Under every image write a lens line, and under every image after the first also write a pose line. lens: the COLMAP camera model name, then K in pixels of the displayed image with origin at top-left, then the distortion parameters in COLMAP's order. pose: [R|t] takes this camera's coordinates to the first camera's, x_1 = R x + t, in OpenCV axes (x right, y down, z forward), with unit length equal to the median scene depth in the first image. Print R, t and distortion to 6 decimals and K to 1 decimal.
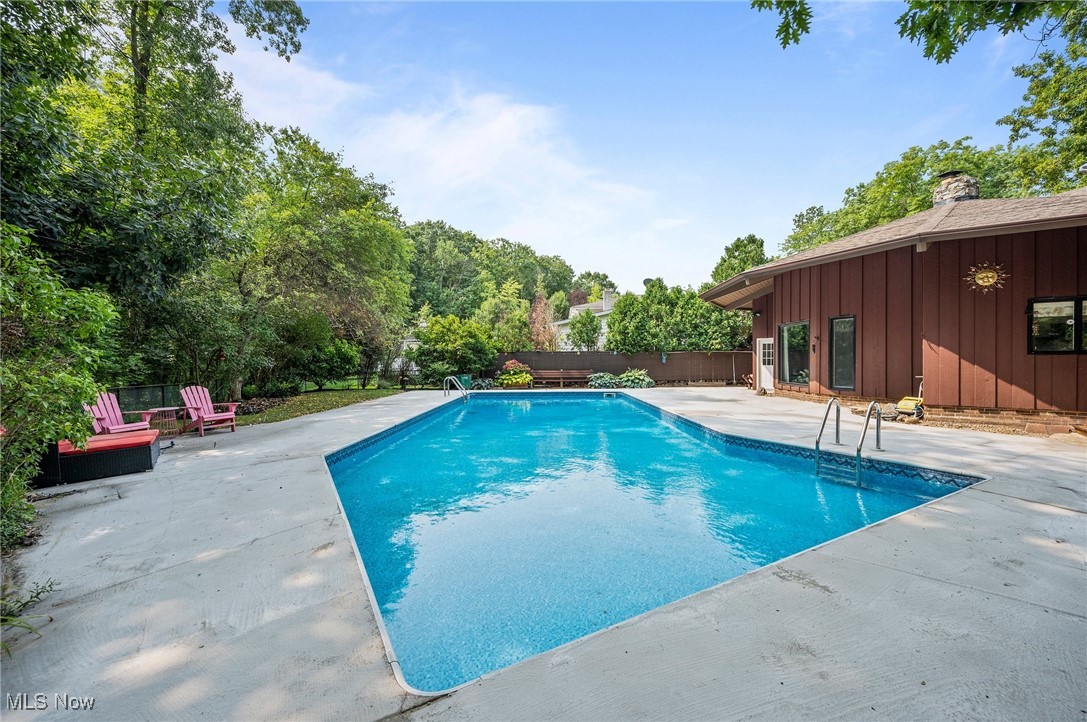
lens RADIAL K [[431.1, 0, 541.9], [0, 431.1, 360.7], [0, 0, 1]] dist [0.000687, -0.000047]
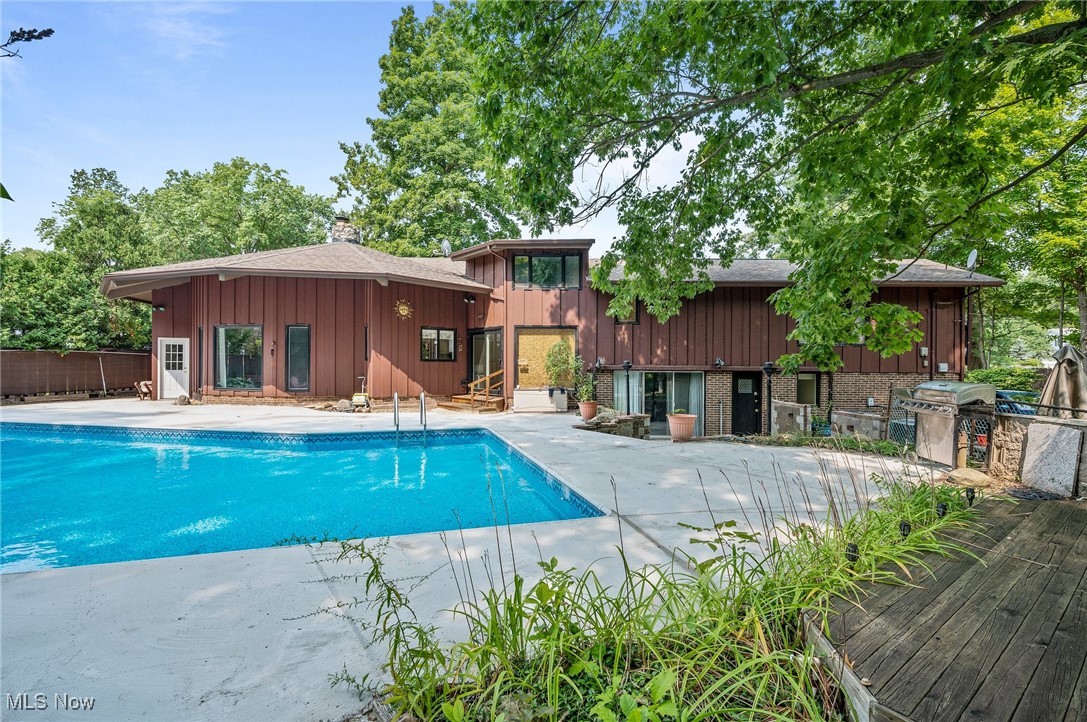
lens RADIAL K [[493.0, 0, 542.6], [0, 493.0, 363.8], [0, 0, 1]] dist [-0.000295, -0.000440]
pose [[0.212137, 0.002694, 0.977236, -0.261080], [-0.002532, 0.999994, -0.002207, -0.000930], [-0.977237, -0.002006, 0.212143, 0.081693]]
